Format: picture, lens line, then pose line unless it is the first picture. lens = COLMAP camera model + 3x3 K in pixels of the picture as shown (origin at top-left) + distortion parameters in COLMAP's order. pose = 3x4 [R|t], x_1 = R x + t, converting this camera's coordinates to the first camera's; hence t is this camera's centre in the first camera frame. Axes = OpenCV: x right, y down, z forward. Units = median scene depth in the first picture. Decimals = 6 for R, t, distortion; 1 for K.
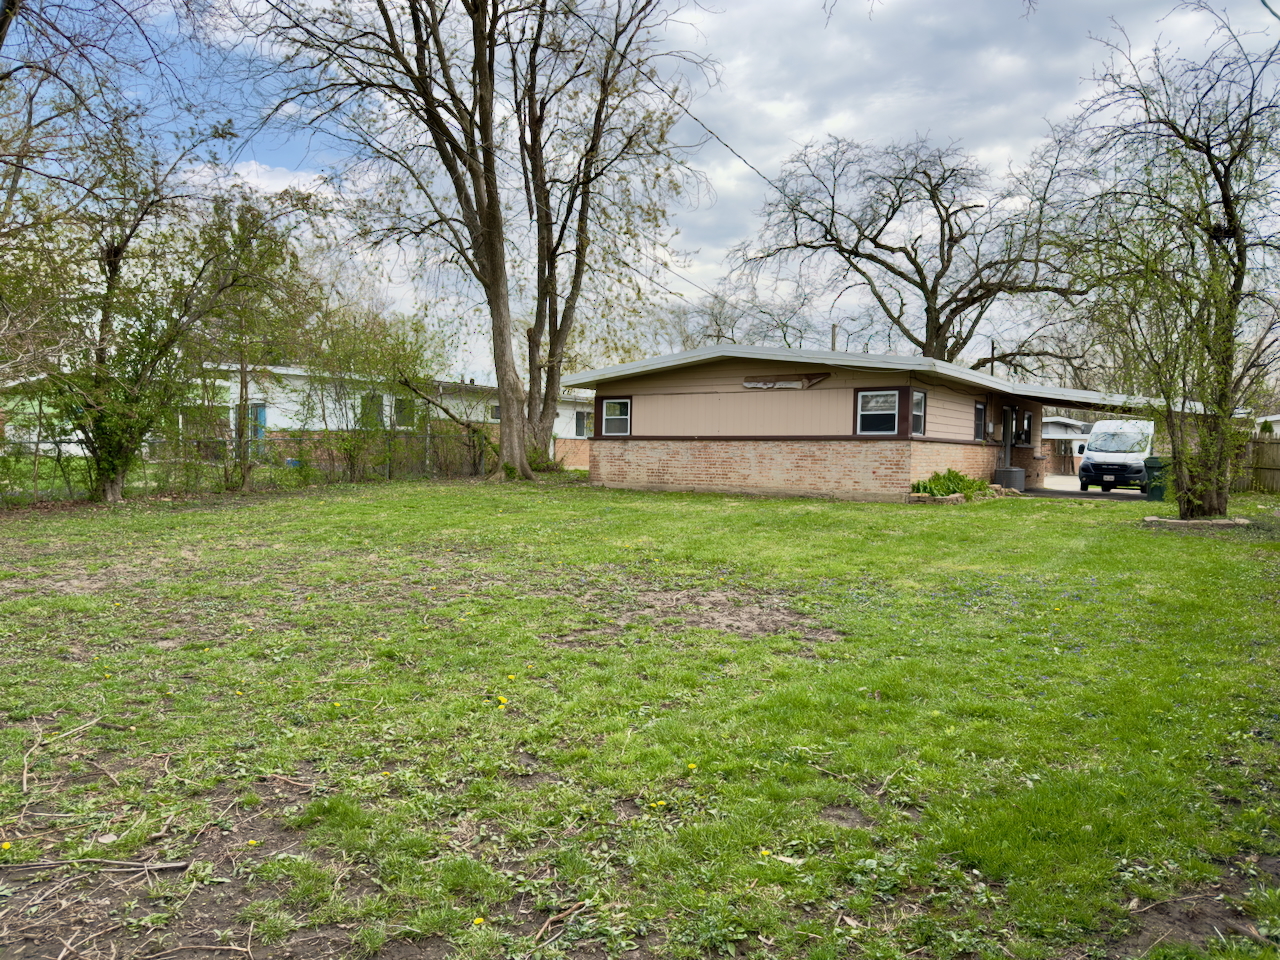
lens RADIAL K [[903.7, 0, 641.2], [0, 903.7, 482.3], [0, 0, 1]] dist [-0.004298, -0.001581]
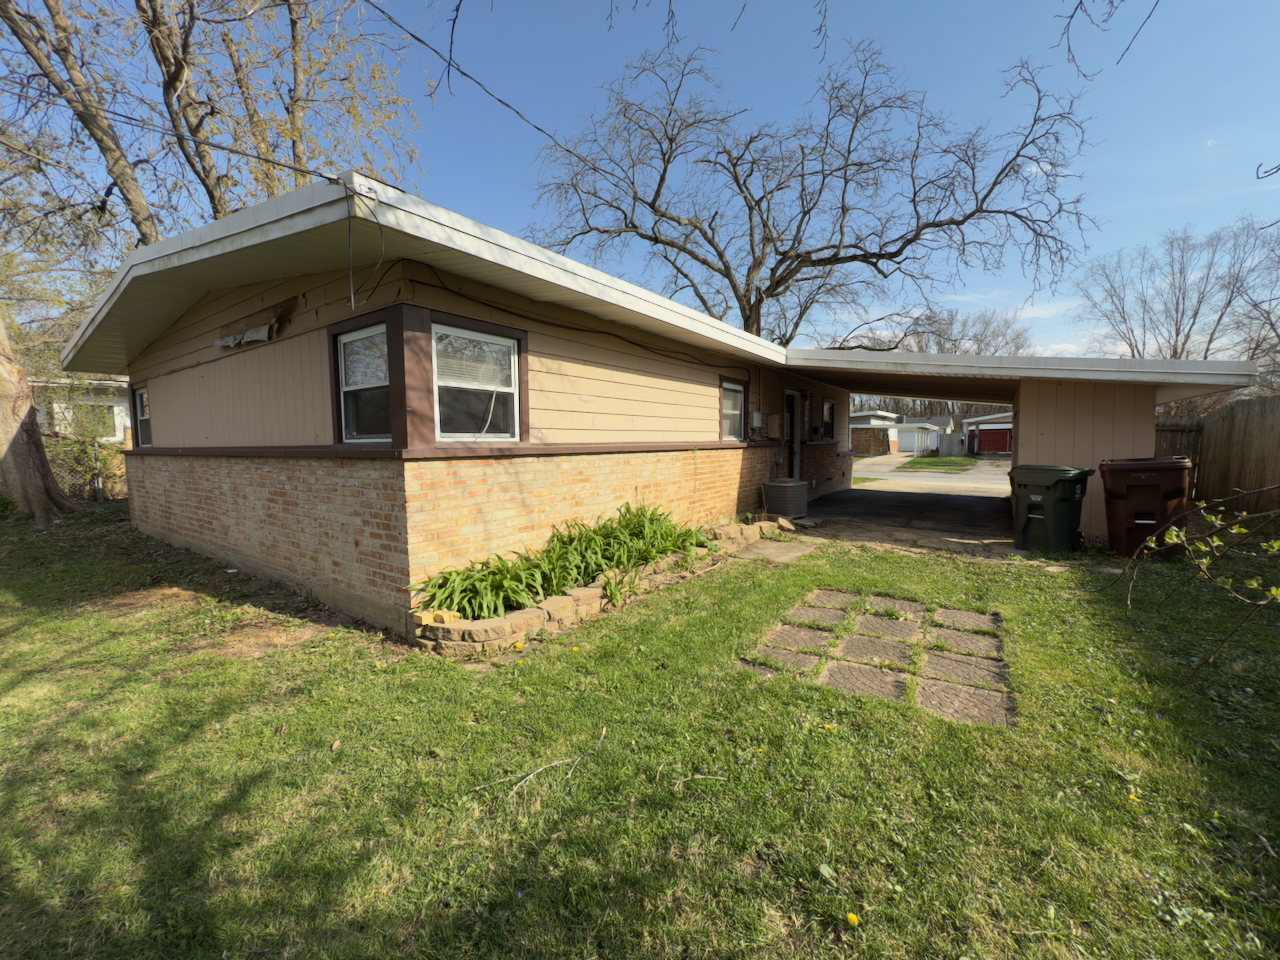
lens RADIAL K [[506.8, 0, 640.0], [0, 506.8, 480.0], [0, 0, 1]] dist [0.000657, 0.000052]
pose [[0.999728, -0.020946, -0.010267, 0.230164], [0.021415, 0.998625, 0.047858, -0.026976], [0.009250, -0.048065, 0.998801, 0.471768]]
